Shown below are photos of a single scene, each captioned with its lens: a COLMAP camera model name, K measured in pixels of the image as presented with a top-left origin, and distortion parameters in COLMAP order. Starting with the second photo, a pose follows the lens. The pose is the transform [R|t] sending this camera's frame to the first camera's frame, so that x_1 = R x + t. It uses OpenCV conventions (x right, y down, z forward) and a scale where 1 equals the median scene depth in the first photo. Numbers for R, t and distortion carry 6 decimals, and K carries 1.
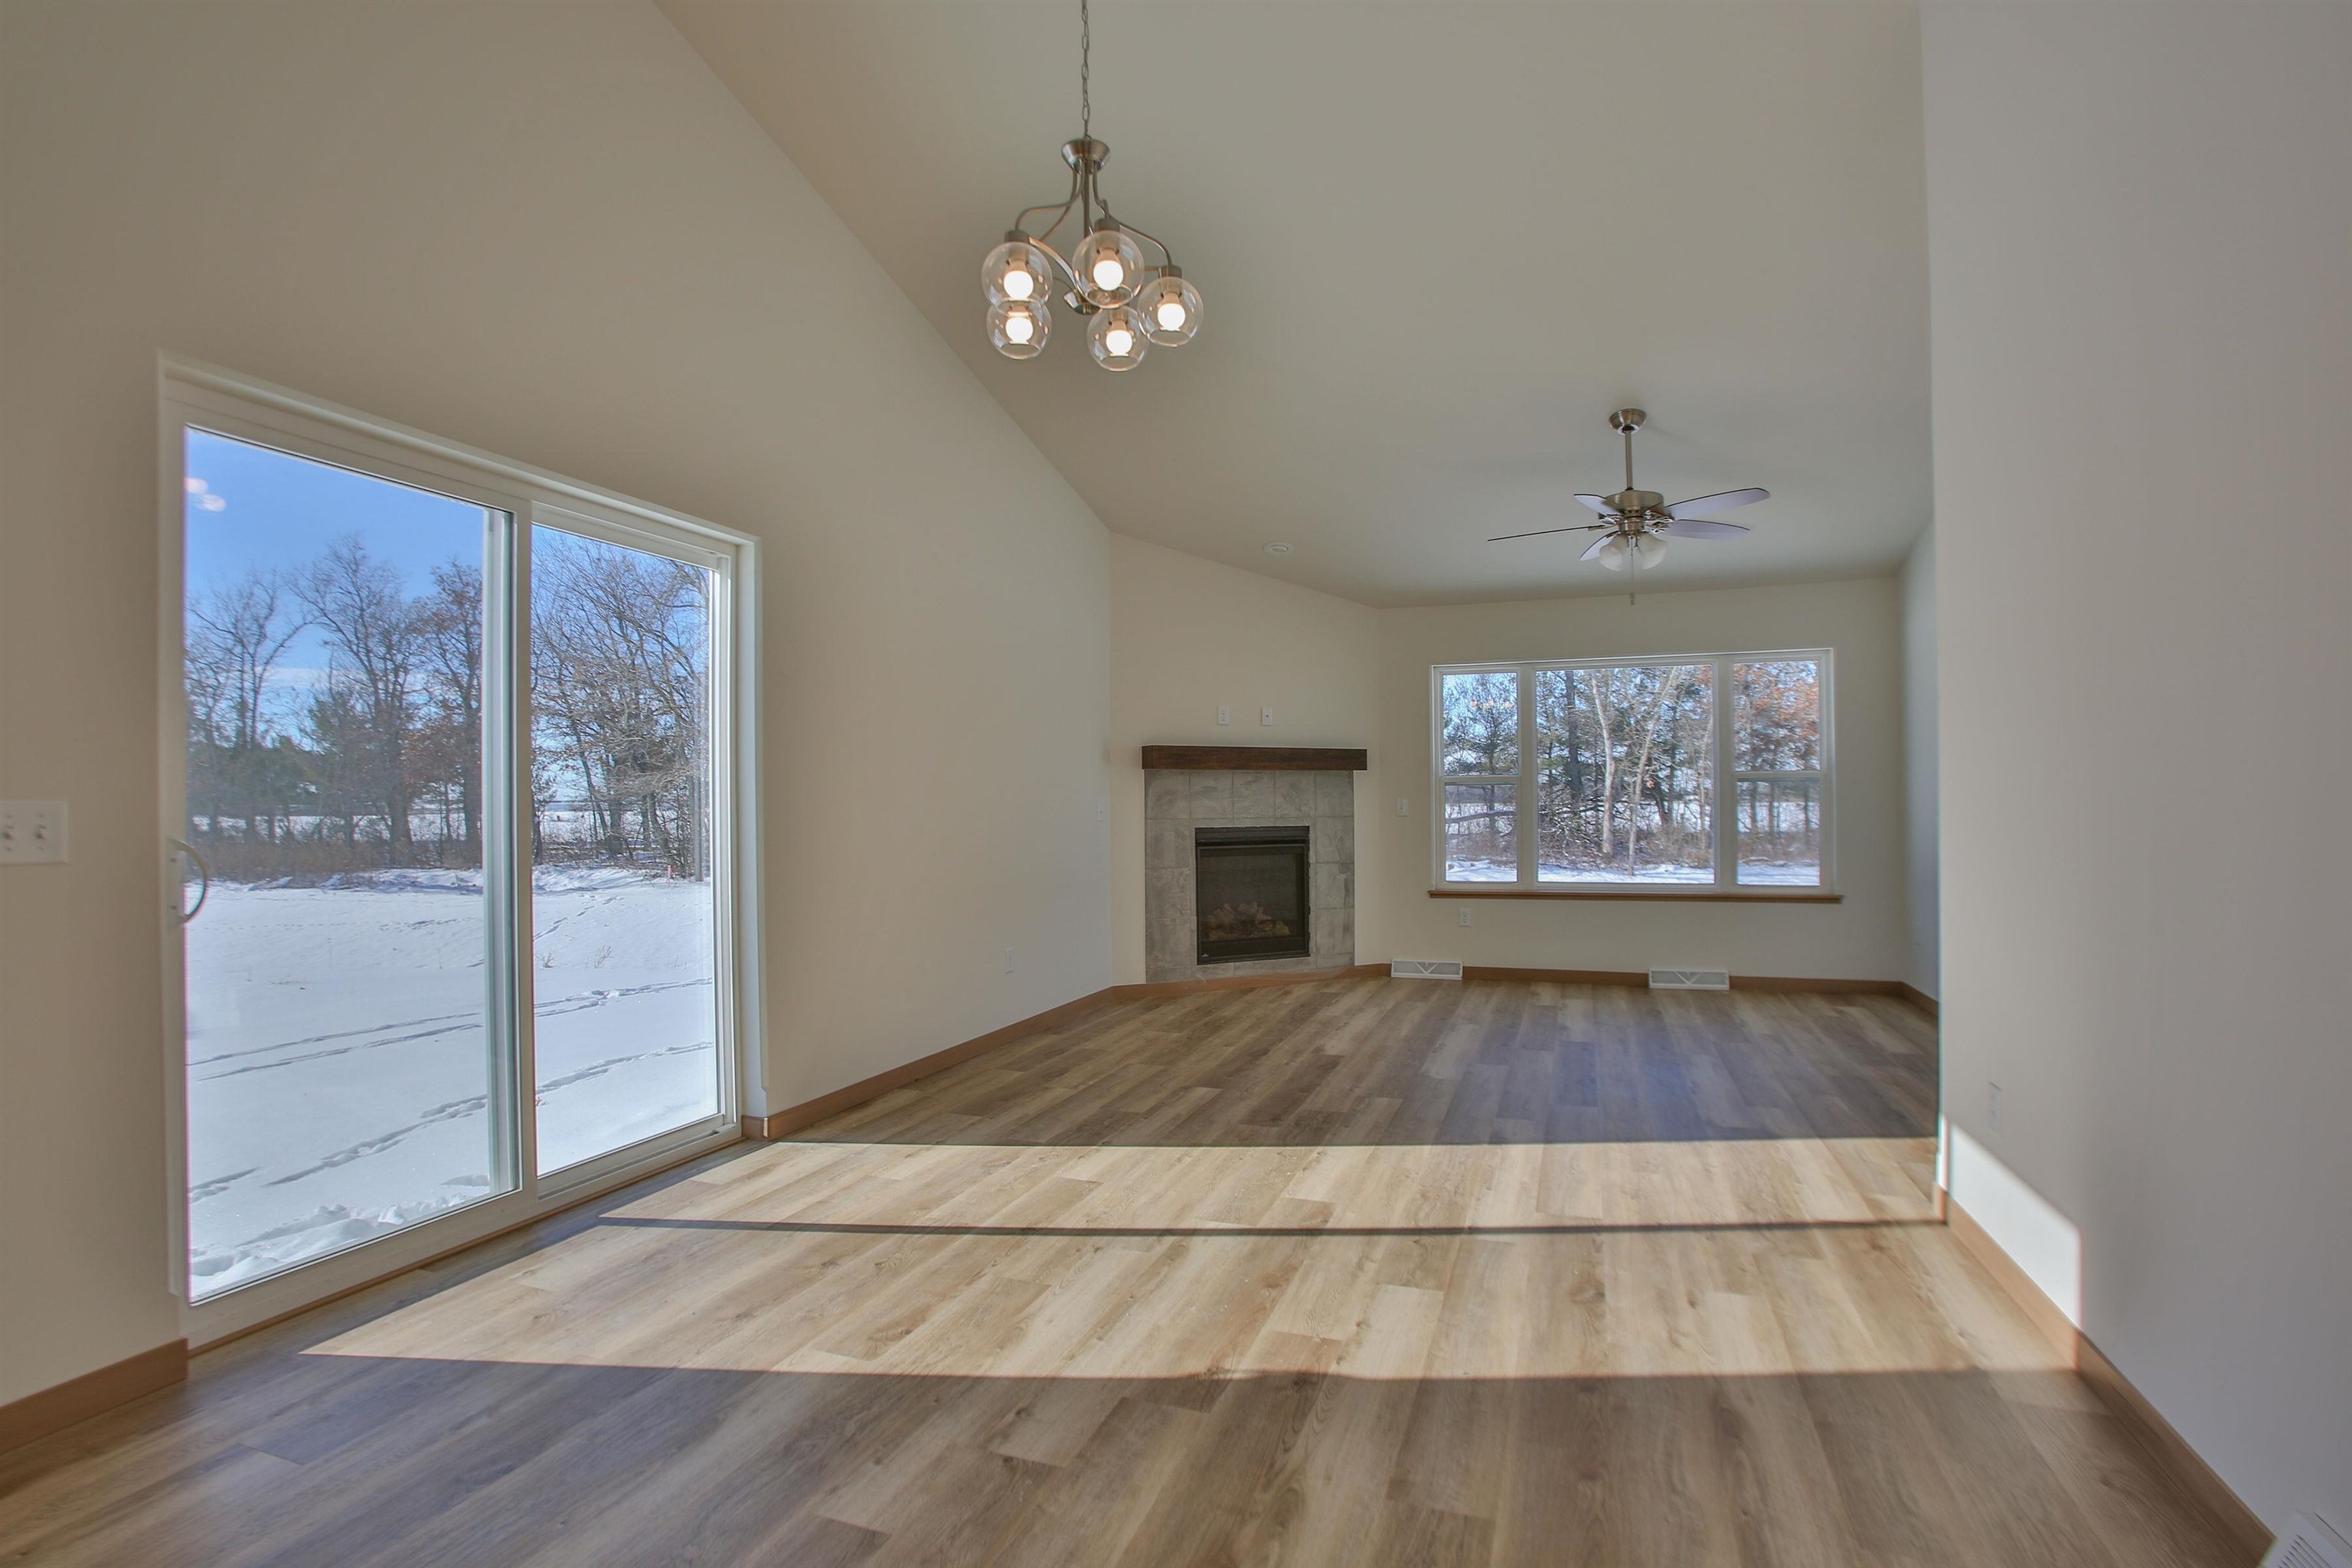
lens RADIAL K [[1140.7, 0, 1174.2], [0, 1140.7, 792.9], [0, 0, 1]] dist [-0.072443, 0.031249]
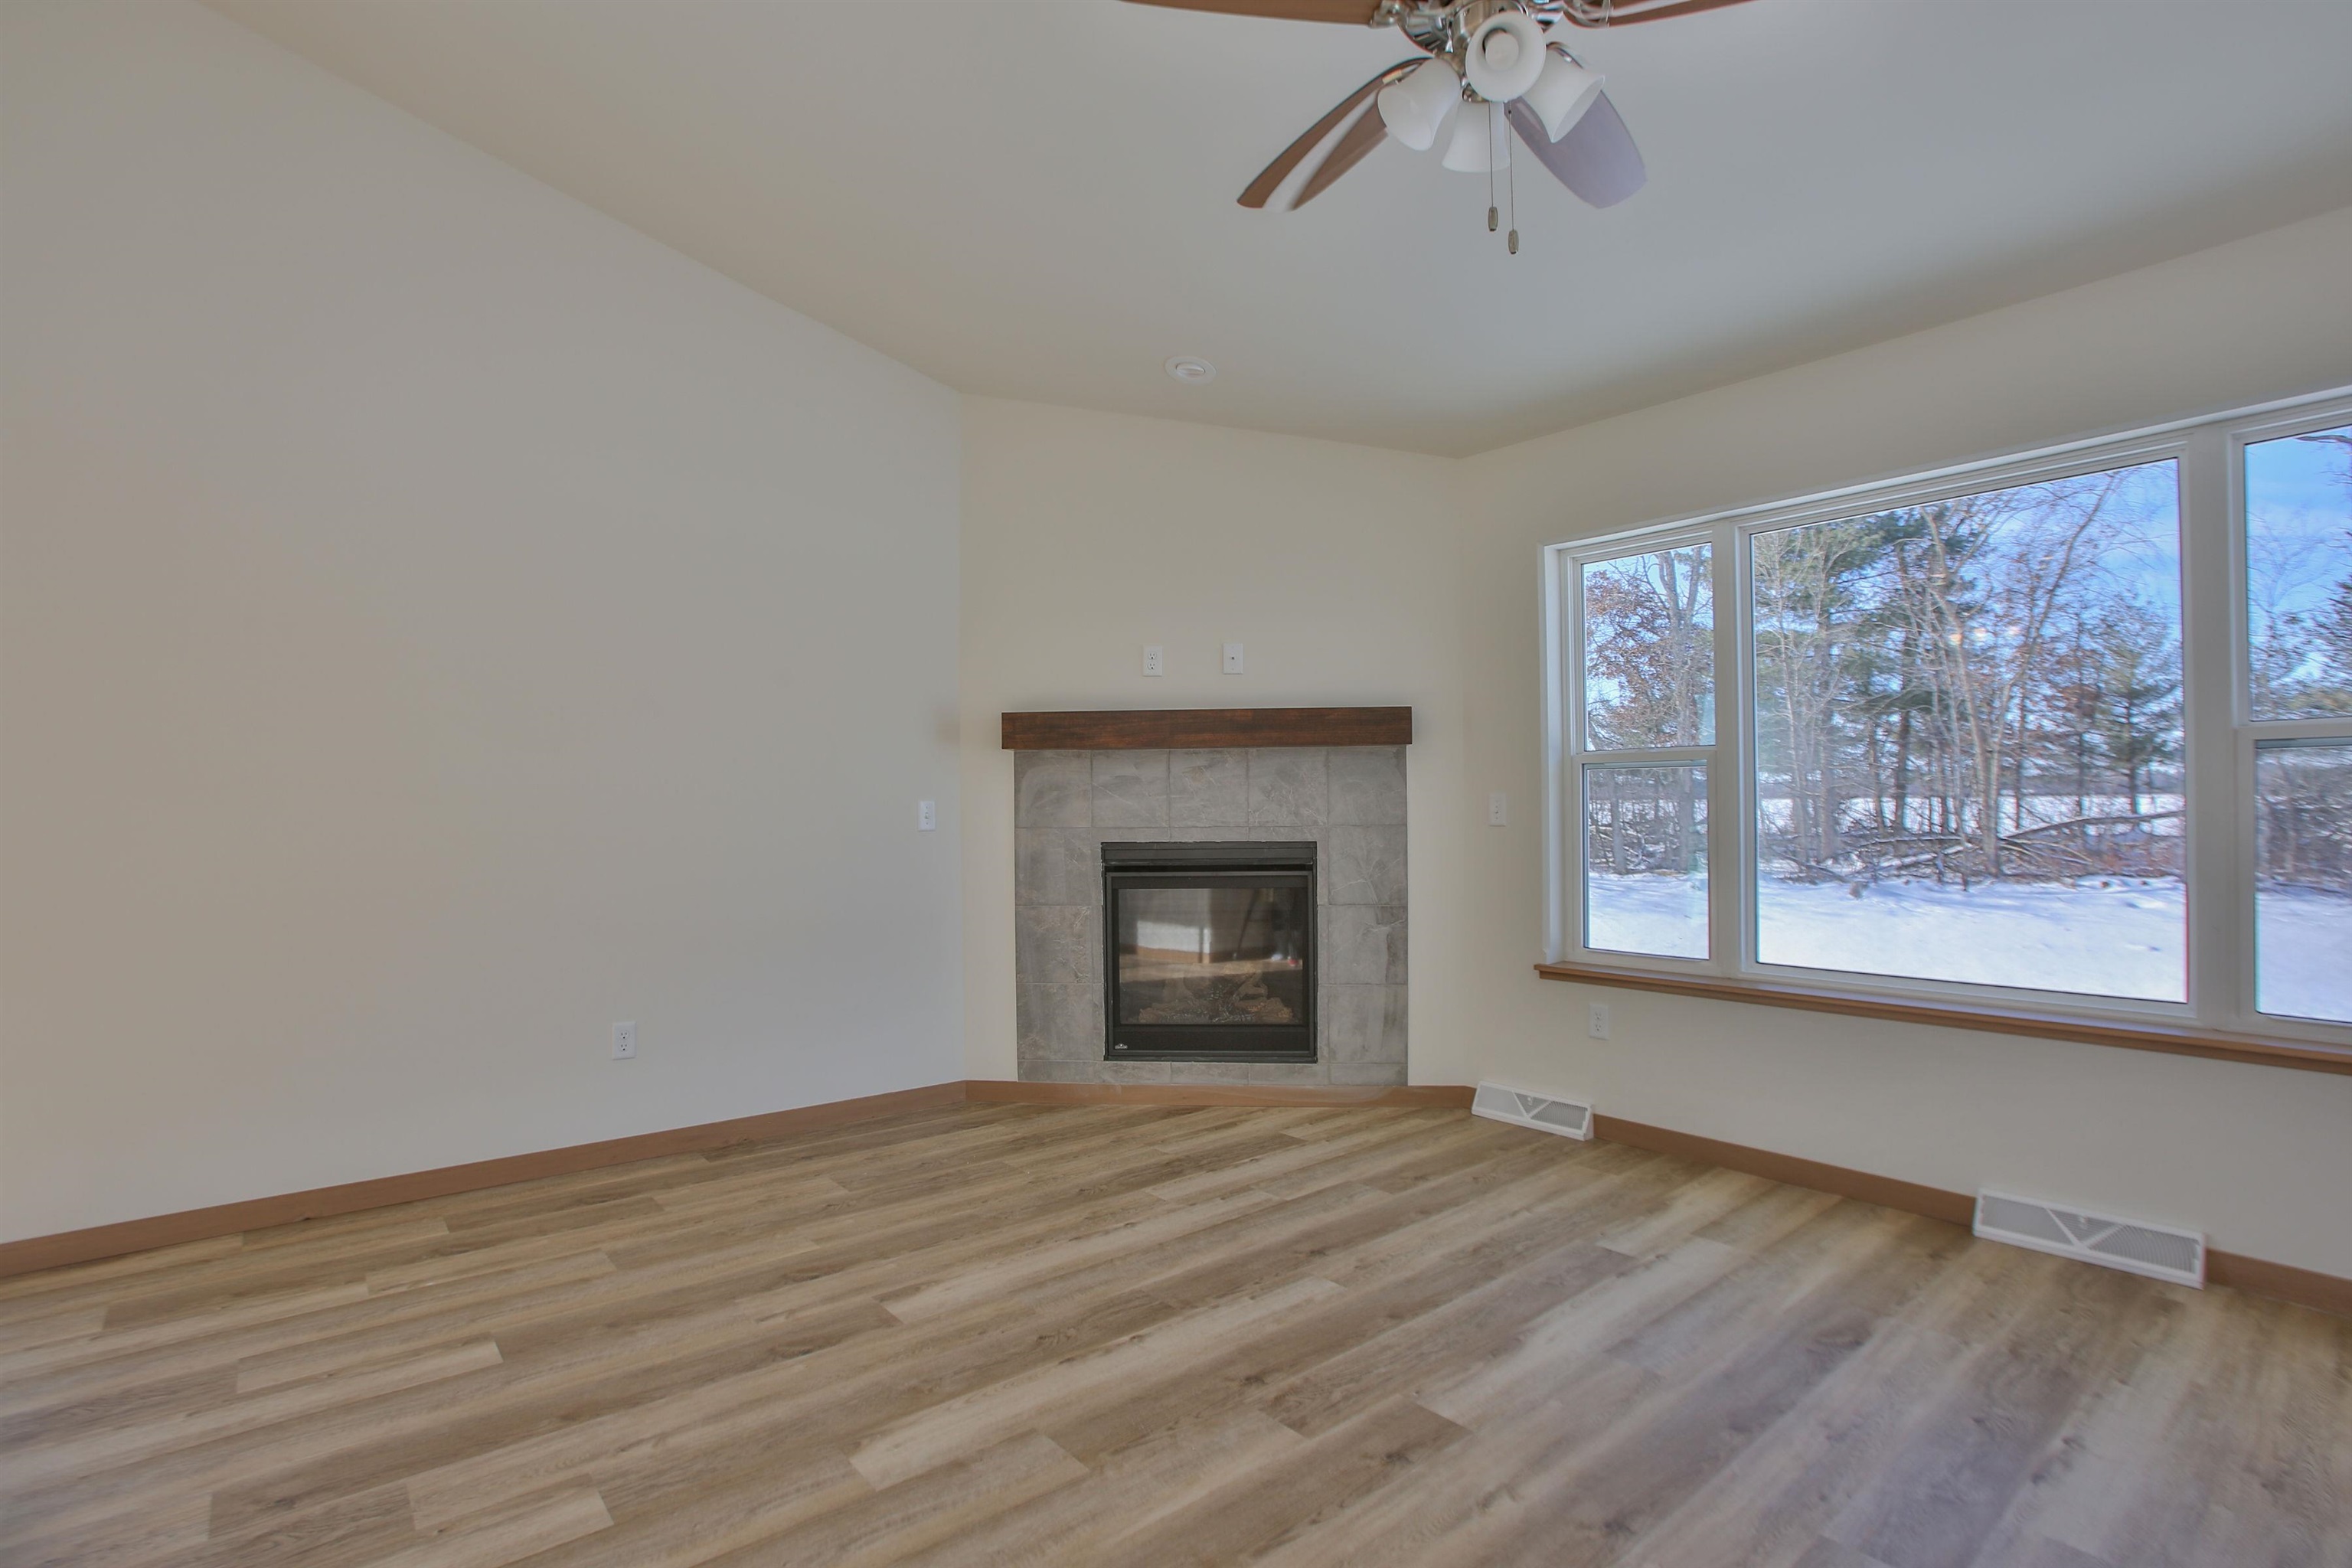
lens RADIAL K [[1126.6, 0, 1172.5], [0, 1126.6, 797.0], [0, 0, 1]] dist [-0.078924, 0.031985]
pose [[0.861042, -0.003305, -0.508523, 0.668313], [0.006376, 0.999970, 0.004298, 0.006150], [0.508494, -0.006943, 0.861038, 0.884204]]
